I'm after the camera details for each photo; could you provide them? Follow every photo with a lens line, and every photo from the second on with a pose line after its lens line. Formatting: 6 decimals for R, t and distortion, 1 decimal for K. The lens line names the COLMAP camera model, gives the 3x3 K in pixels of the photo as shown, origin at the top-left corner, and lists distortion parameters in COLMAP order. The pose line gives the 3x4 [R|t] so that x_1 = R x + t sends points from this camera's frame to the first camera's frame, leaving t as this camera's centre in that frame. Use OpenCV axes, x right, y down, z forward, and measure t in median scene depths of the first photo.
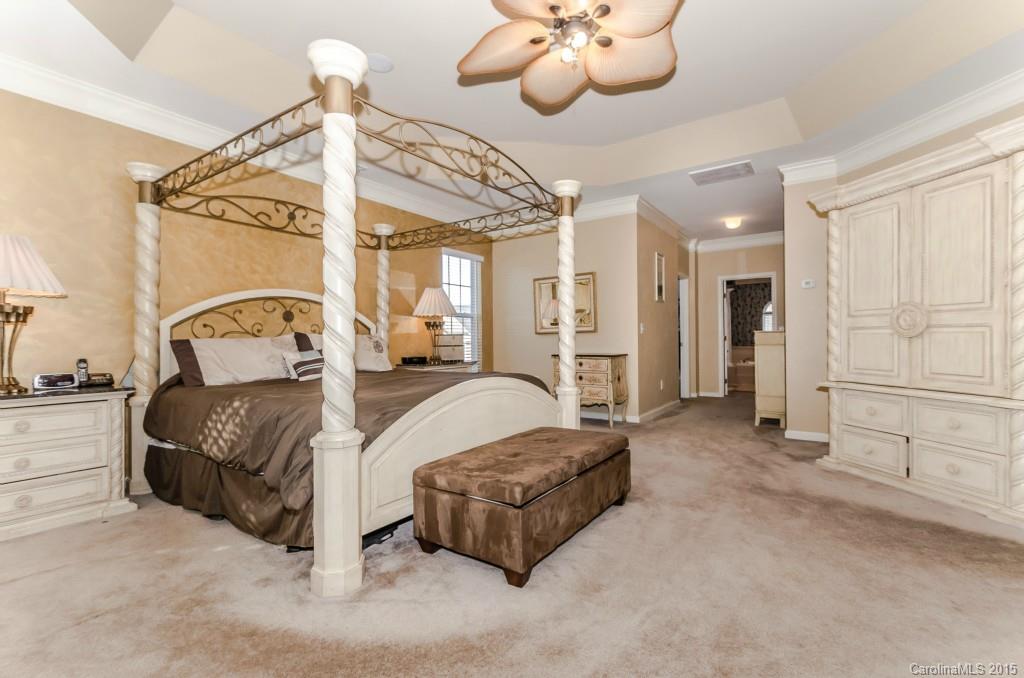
lens RADIAL K [[456.4, 0, 512.0], [0, 456.4, 339.0], [0, 0, 1]] dist [-0.000097, -0.000089]
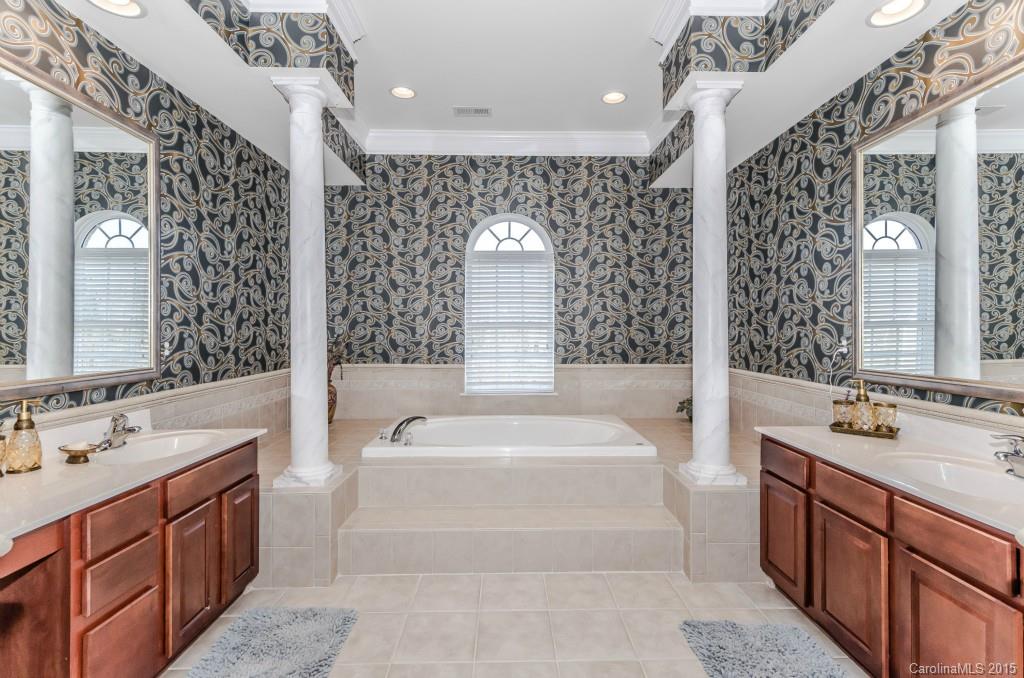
lens RADIAL K [[456.4, 0, 512.0], [0, 456.4, 339.0], [0, 0, 1]] dist [-0.000097, -0.000089]
pose [[0.819286, 0.002024, 0.573382, 0.398023], [-0.004539, 0.999985, 0.002955, -0.001226], [-0.573367, -0.005024, 0.819283, 0.727277]]
